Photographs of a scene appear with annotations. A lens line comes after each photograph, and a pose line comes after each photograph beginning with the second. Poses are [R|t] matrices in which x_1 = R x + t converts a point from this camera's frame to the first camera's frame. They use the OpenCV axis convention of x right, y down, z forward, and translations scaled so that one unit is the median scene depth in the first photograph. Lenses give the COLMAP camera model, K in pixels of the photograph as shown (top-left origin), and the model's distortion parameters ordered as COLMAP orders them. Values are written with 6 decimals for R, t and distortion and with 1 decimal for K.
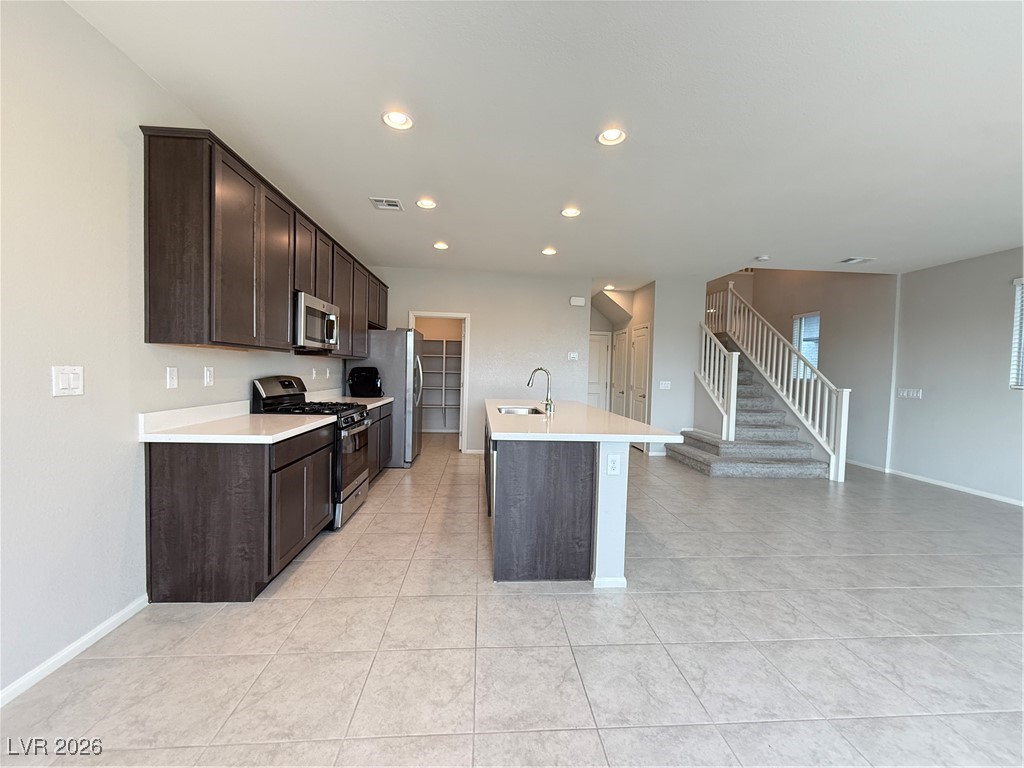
lens RADIAL K [[407.4, 0, 519.8], [0, 407.4, 385.3], [0, 0, 1]] dist [-0.005236, 0.001551]
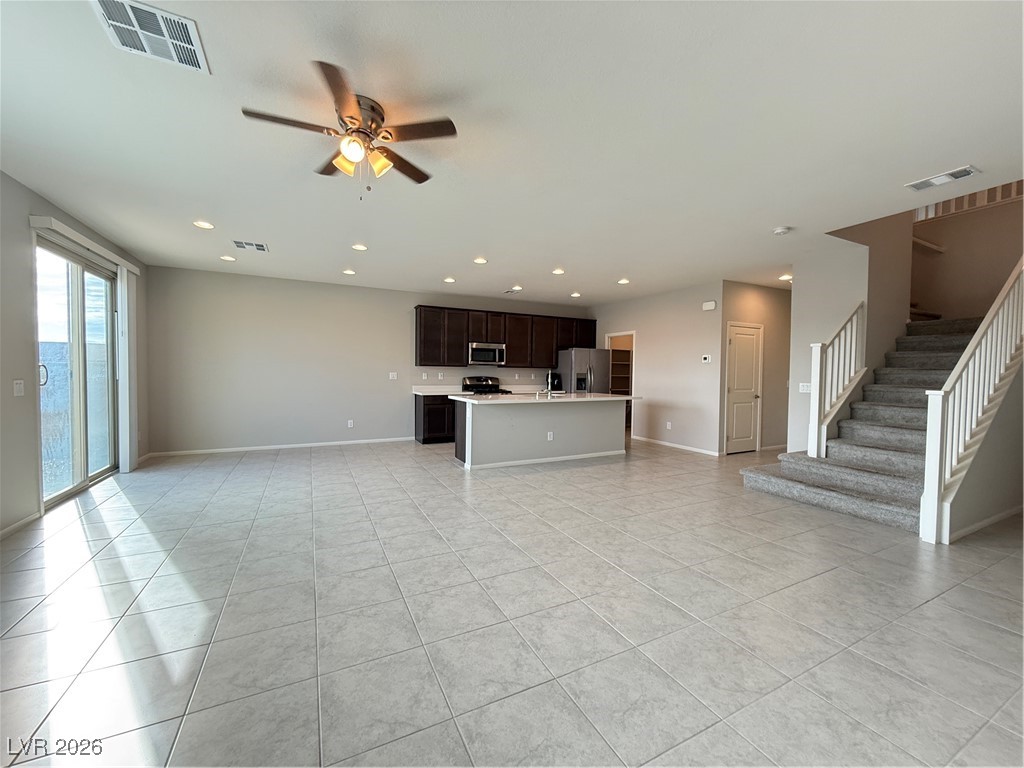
lens RADIAL K [[407.4, 0, 519.4], [0, 407.4, 386.9], [0, 0, 1]] dist [-0.005236, 0.001551]
pose [[0.387013, 0.010229, -0.922017, 1.625794], [-0.032303, 0.999475, -0.002471, 0.034537], [0.921508, 0.030740, 0.387141, 0.265638]]
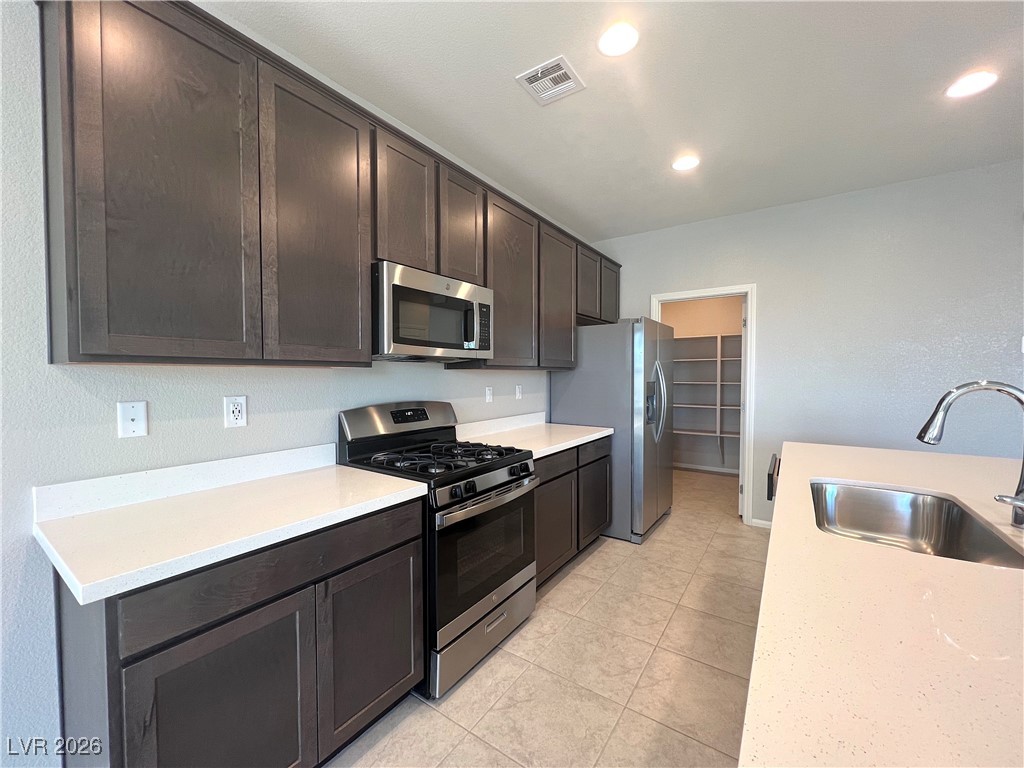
lens RADIAL K [[414.1, 0, 511.8], [0, 414.1, 385.9], [0, 0, 1]] dist [0.002637, -0.000364]
pose [[0.765324, -0.011529, -0.643542, -0.018883], [0.000521, 0.999850, -0.017293, -0.036671], [0.643645, 0.012899, 0.765215, 0.566709]]
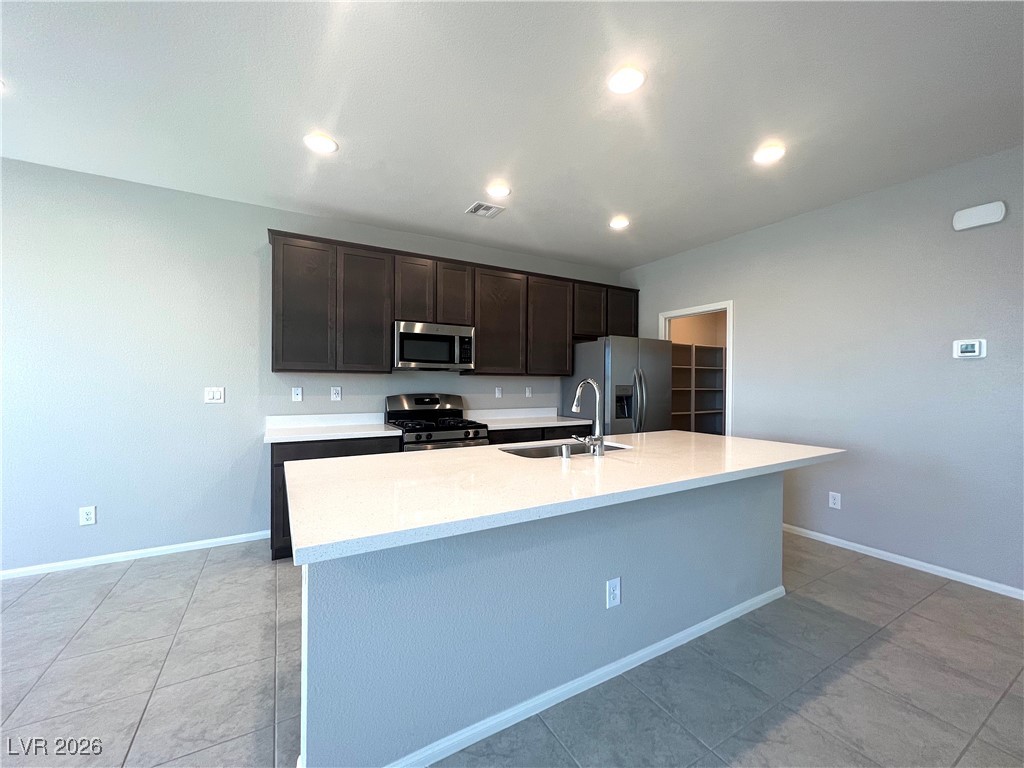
lens RADIAL K [[414.1, 0, 506.4], [0, 414.1, 379.9], [0, 0, 1]] dist [0.002637, -0.000364]
pose [[0.407671, -0.036452, -0.912401, 0.569066], [-0.024785, 0.998393, -0.050962, -0.008497], [0.912792, 0.043389, 0.406113, 0.688680]]
